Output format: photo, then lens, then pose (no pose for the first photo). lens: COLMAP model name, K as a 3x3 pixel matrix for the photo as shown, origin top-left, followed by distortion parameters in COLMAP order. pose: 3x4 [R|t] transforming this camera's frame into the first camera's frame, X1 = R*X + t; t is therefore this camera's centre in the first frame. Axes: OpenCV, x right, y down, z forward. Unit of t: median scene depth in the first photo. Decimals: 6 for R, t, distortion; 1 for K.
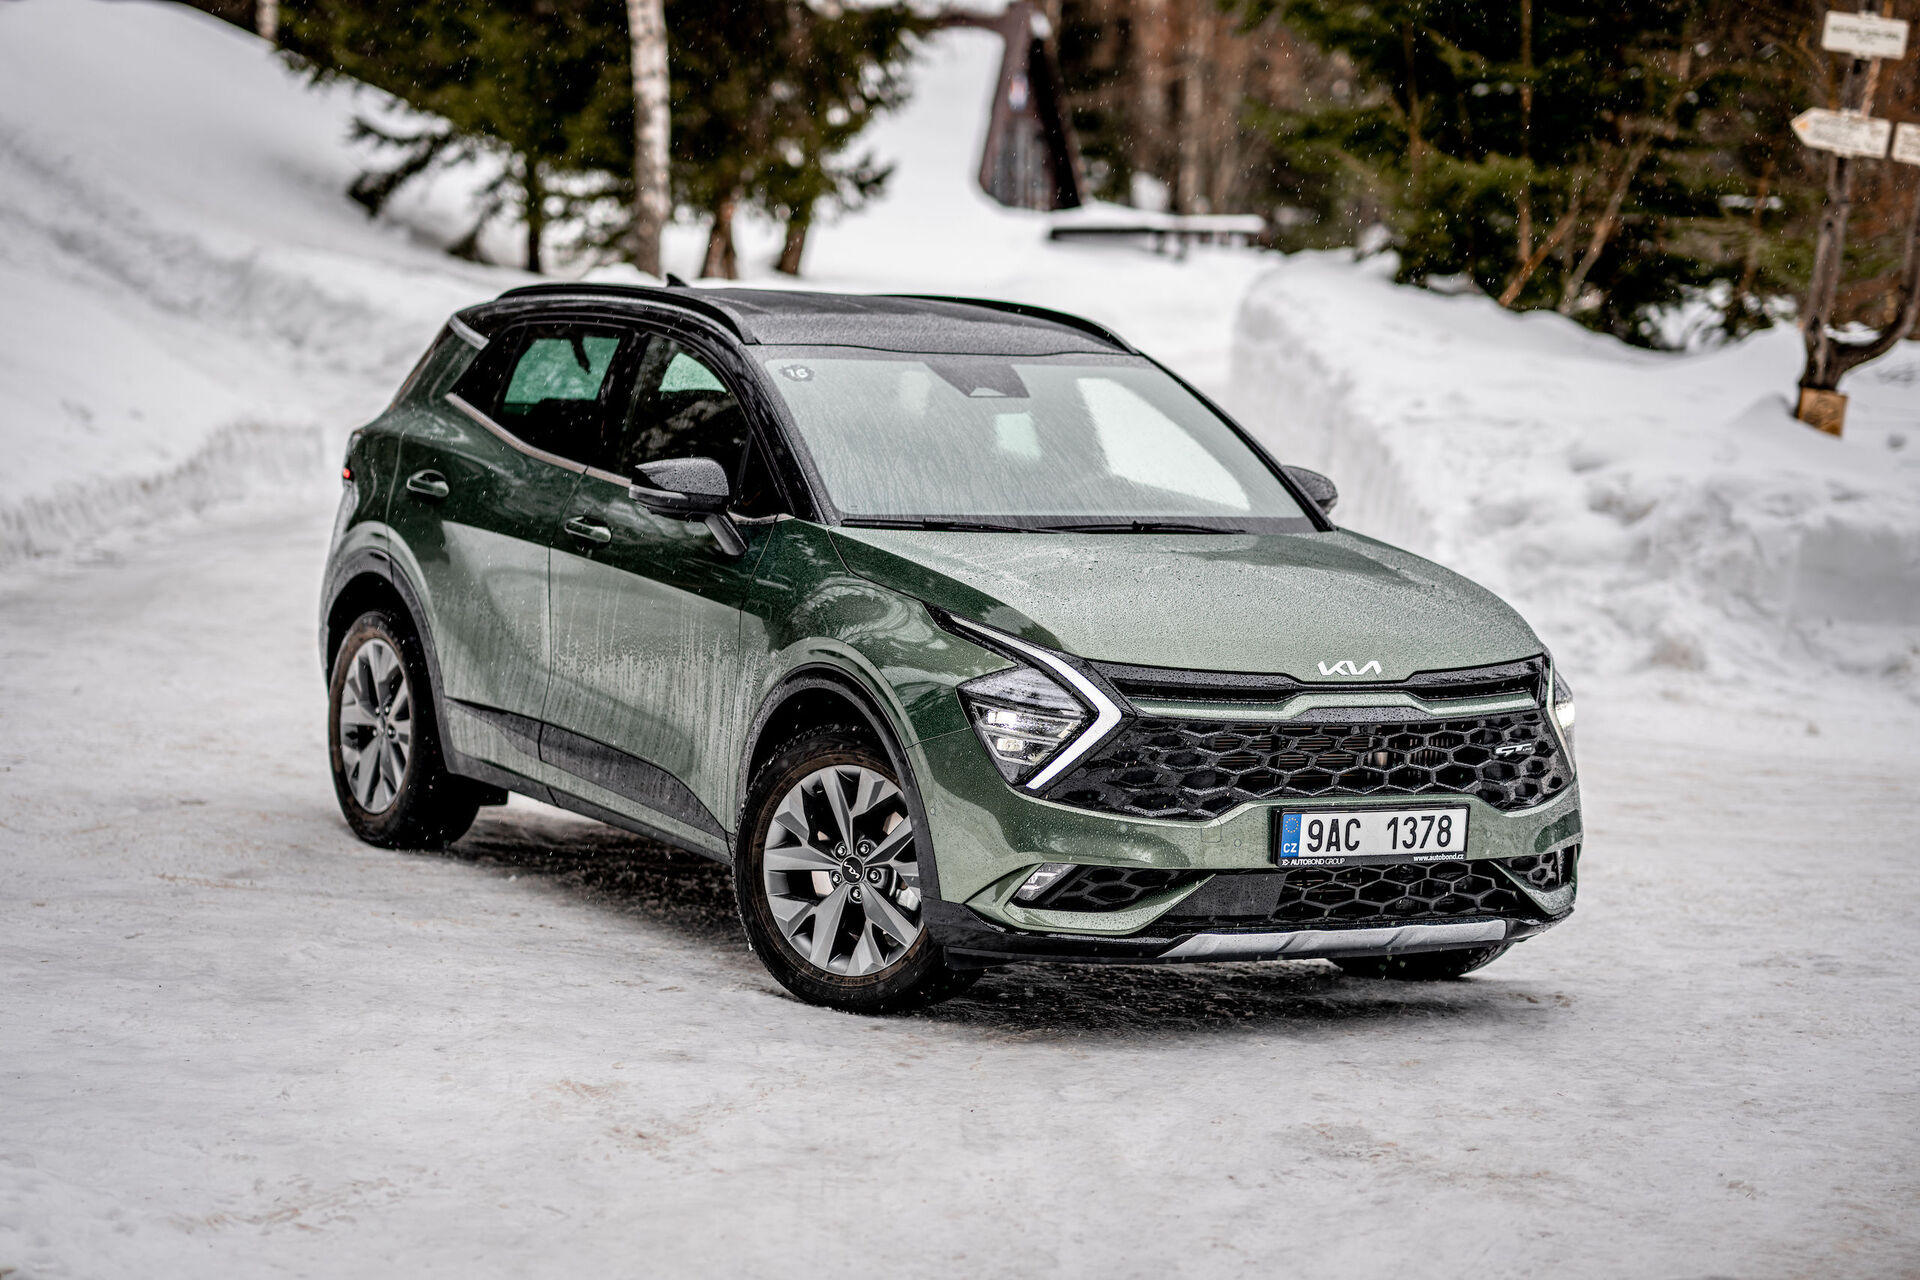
lens RADIAL K [[4369.3, 0, 960.0], [0, 4369.3, 640.0], [0, 0, 1]] dist [0.064522, 0.239718]
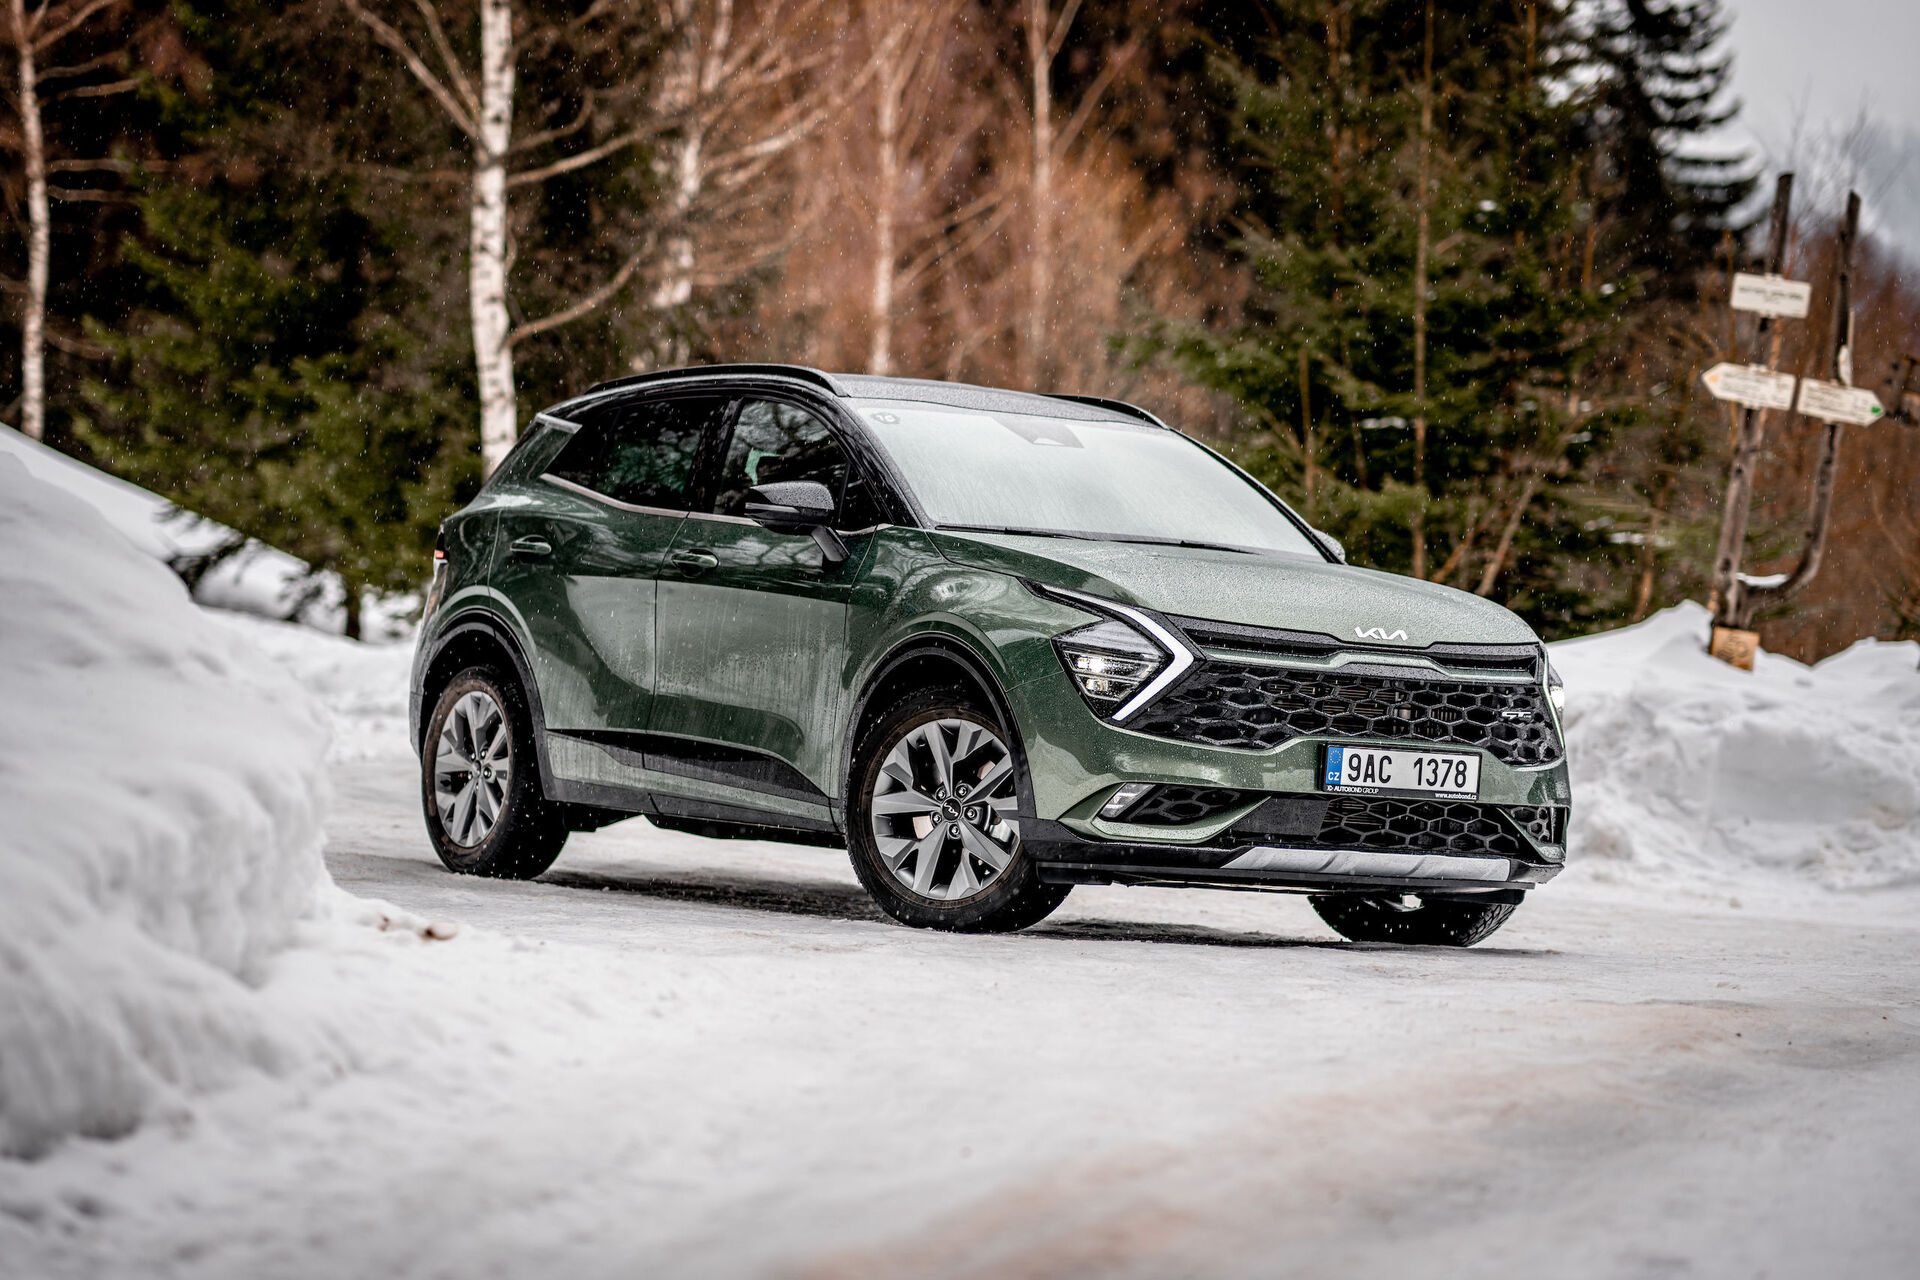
lens RADIAL K [[4749.1, 0, 960.0], [0, 4749.1, 640.0], [0, 0, 1]] dist [0.033595, 0.330172]
pose [[0.999026, 0.014260, 0.041749, -0.073705], [-0.009866, 0.994568, -0.103618, 0.134866], [-0.043000, 0.103106, 0.993741, -0.253062]]
